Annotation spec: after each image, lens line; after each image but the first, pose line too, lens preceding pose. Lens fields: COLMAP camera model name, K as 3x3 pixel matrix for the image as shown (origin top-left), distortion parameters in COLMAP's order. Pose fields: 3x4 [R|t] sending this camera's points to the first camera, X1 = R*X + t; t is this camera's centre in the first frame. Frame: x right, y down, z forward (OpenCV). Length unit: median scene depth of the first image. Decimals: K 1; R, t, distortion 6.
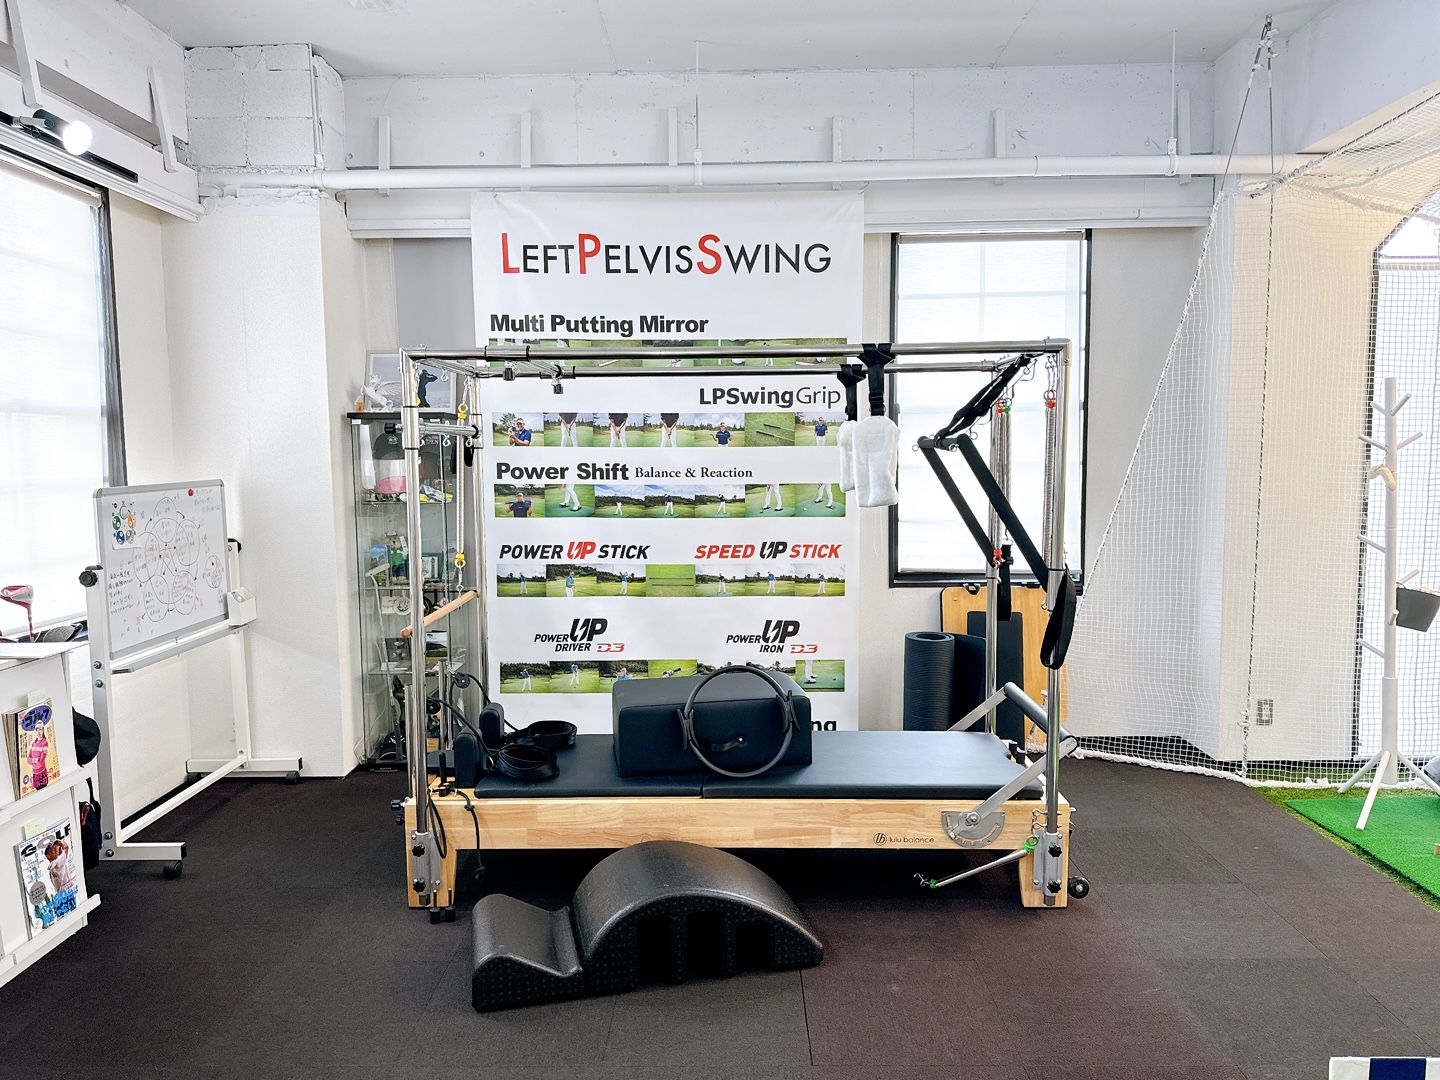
lens RADIAL K [[1020.0, 0, 720.0], [0, 1020.0, 540.0], [0, 0, 1]] dist [0.160739, -0.170003]
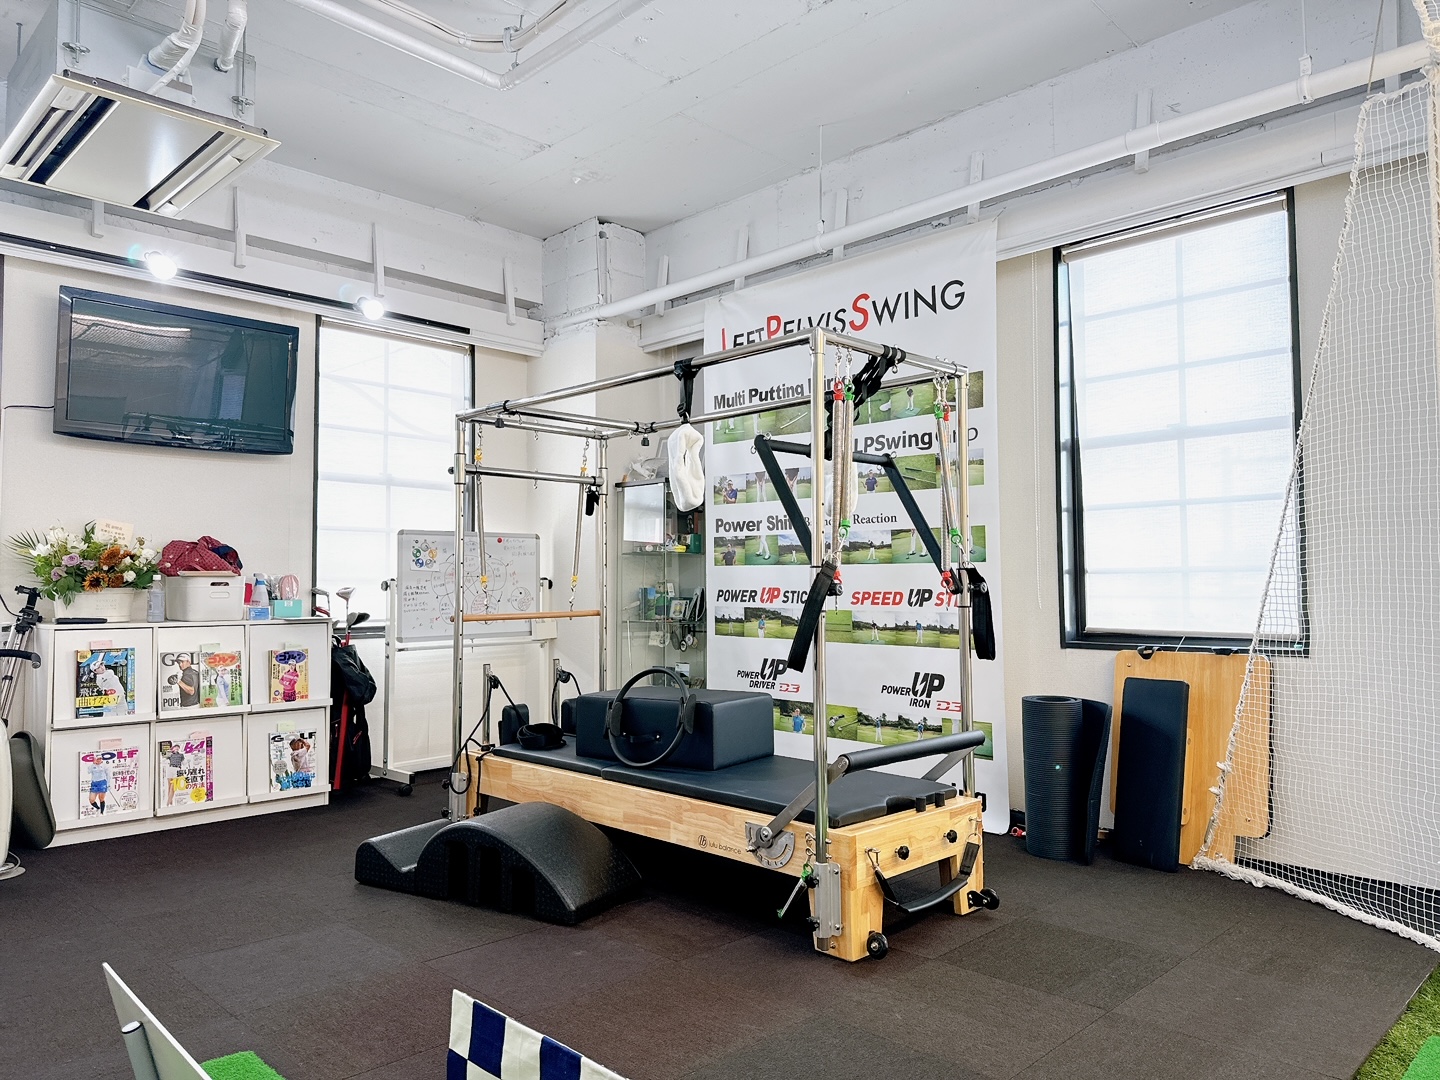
lens RADIAL K [[1020.0, 0, 720.0], [0, 1020.0, 540.0], [0, 0, 1]] dist [0.160739, -0.170003]
pose [[0.714781, -0.026029, -0.698864, 0.599592], [-0.066113, 0.992317, -0.104577, 0.070021], [0.696216, 0.120954, 0.707569, 0.183973]]
